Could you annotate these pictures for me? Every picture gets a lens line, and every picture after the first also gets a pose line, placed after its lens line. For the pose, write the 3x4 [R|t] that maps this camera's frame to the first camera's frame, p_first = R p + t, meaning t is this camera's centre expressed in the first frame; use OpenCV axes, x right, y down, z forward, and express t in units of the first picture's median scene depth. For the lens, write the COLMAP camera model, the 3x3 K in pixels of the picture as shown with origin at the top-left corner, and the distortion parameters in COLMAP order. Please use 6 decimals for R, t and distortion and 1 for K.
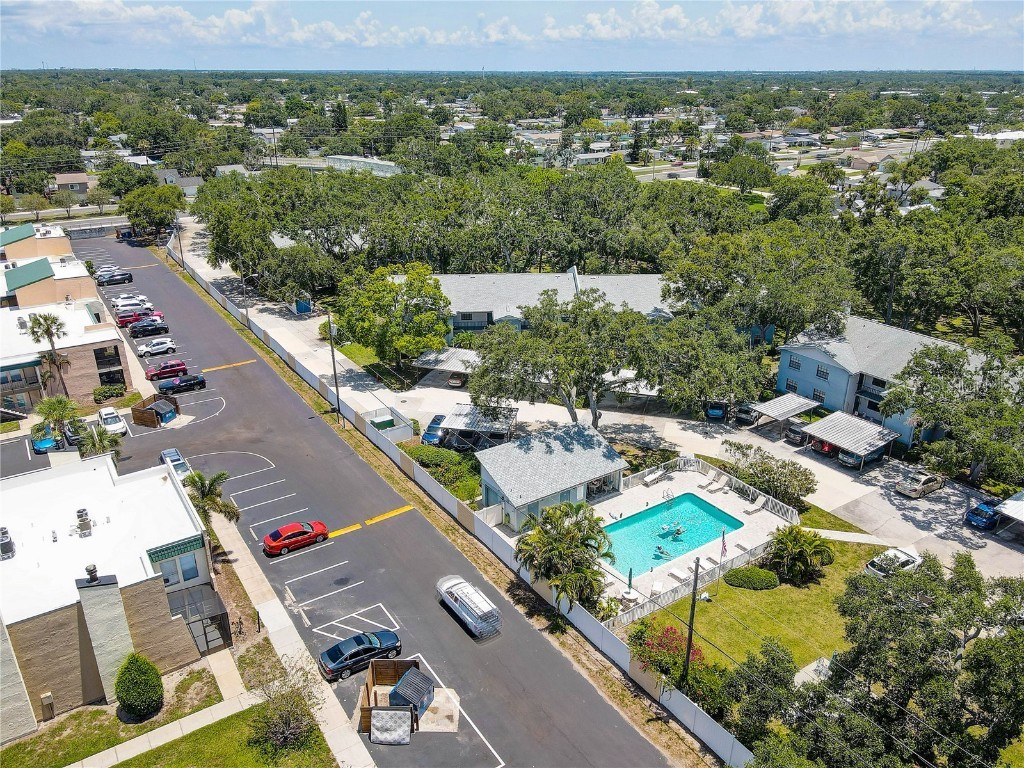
lens RADIAL K [[749.4, 0, 512.0], [0, 749.4, 384.0], [0, 0, 1]] dist [0.014469, 0.005048]
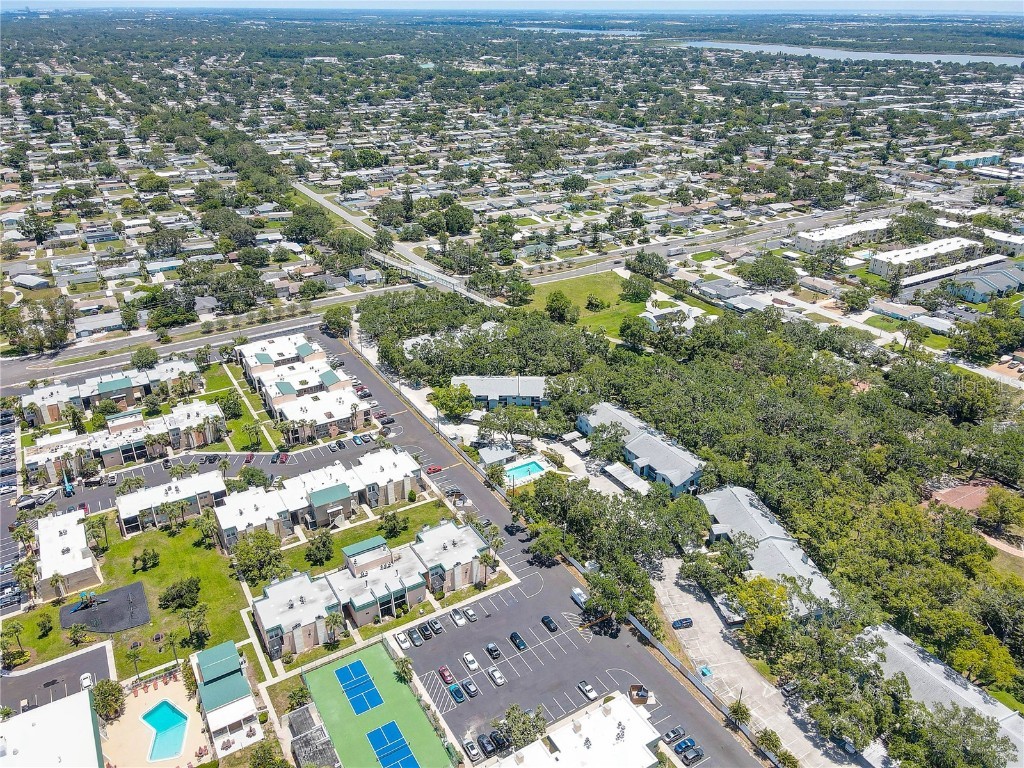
lens RADIAL K [[749.4, 0, 512.0], [0, 749.4, 384.0], [0, 0, 1]] dist [0.014469, 0.005048]
pose [[0.998897, 0.024836, -0.039841, 0.265865], [-0.022010, 0.997314, 0.069866, -0.510070], [0.041469, -0.068912, 0.996761, -2.772000]]
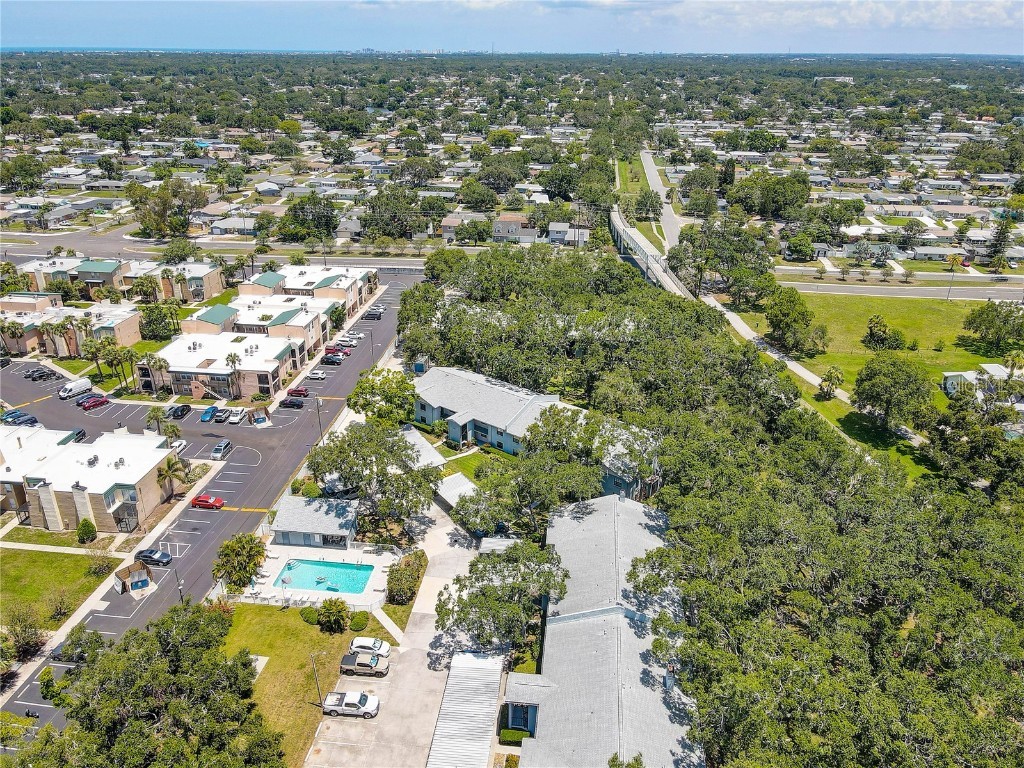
lens RADIAL K [[749.4, 0, 512.0], [0, 749.4, 384.0], [0, 0, 1]] dist [0.014469, 0.005048]
pose [[0.759810, 0.273384, -0.589873, 1.333724], [-0.261793, 0.959139, 0.107313, -0.495667], [0.595108, 0.072887, 0.800334, -0.164946]]
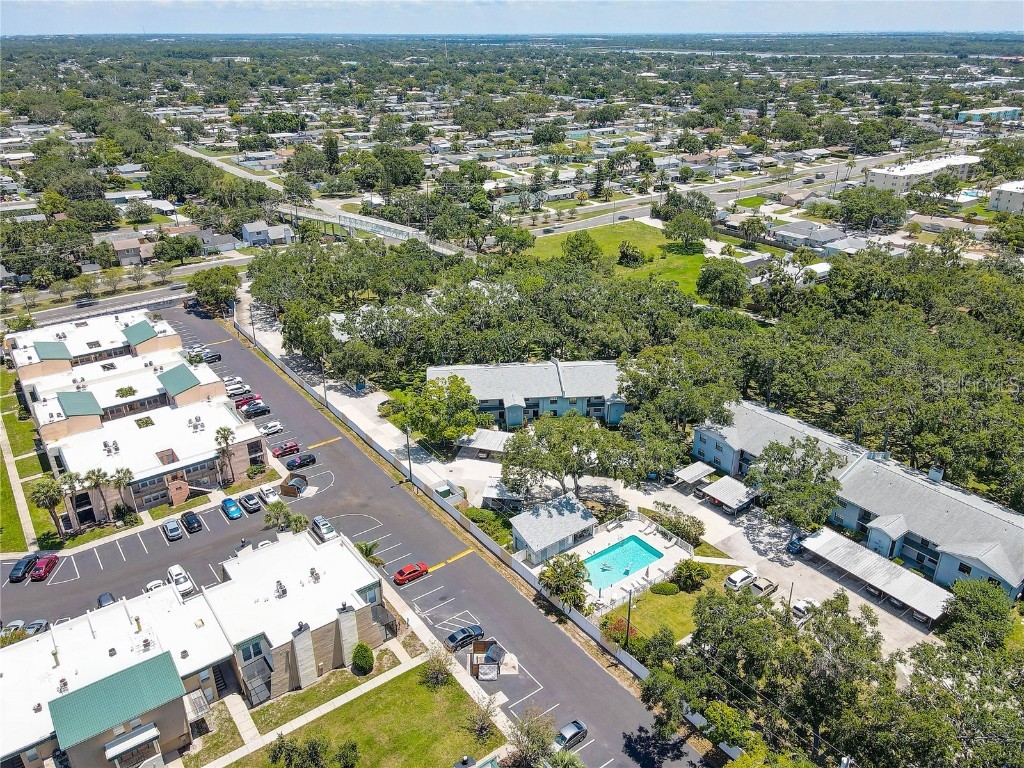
lens RADIAL K [[749.4, 0, 512.0], [0, 749.4, 384.0], [0, 0, 1]] dist [0.014469, 0.005048]
pose [[0.998770, -0.023205, 0.043816, -0.105852], [0.021352, 0.998877, 0.042284, -0.277338], [-0.044748, -0.041296, 0.998144, -0.675871]]
